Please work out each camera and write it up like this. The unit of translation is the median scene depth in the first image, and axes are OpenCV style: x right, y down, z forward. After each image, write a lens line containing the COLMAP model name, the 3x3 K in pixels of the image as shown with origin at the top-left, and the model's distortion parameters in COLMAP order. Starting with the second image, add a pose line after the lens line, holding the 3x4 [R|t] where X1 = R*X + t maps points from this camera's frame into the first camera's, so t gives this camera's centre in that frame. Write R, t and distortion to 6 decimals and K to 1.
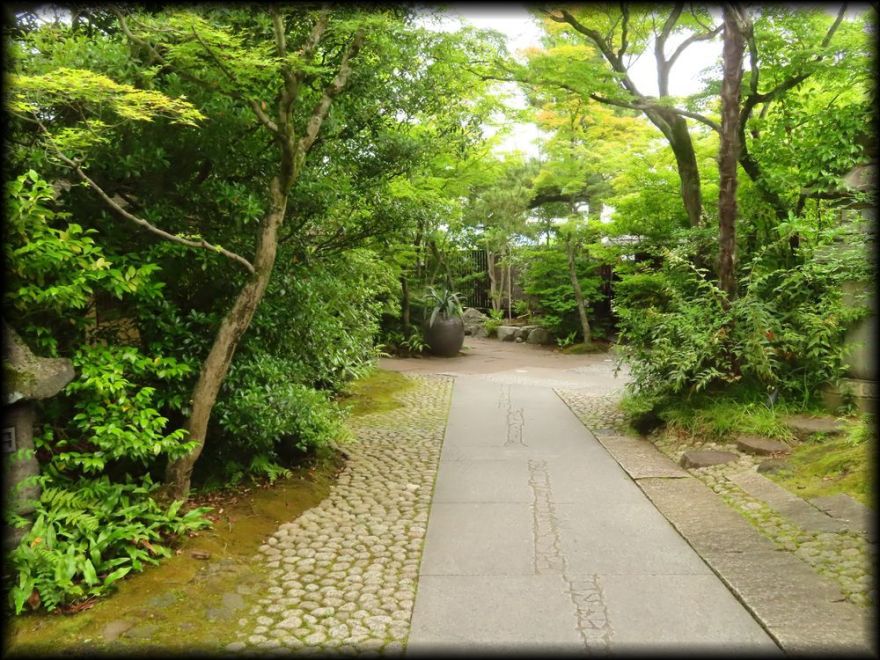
lens RADIAL K [[745.8, 0, 440.1], [0, 745.8, 326.4], [0, 0, 1]] dist [-0.017728, -0.003958]
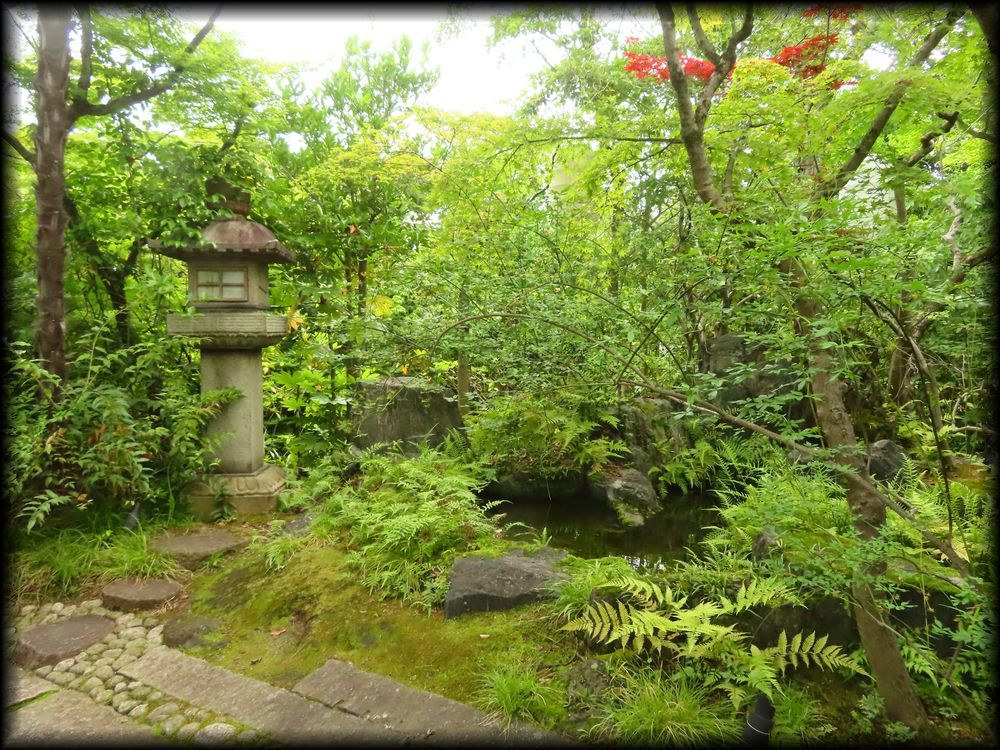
lens RADIAL K [[721.6, 0, 499.9], [0, 721.6, 375.2], [0, 0, 1]] dist [-0.002194, 0.001497]
pose [[0.525536, -0.031073, 0.850204, 0.033323], [0.060931, 0.998141, -0.001183, -0.021491], [-0.848587, 0.052425, 0.526453, 0.308736]]
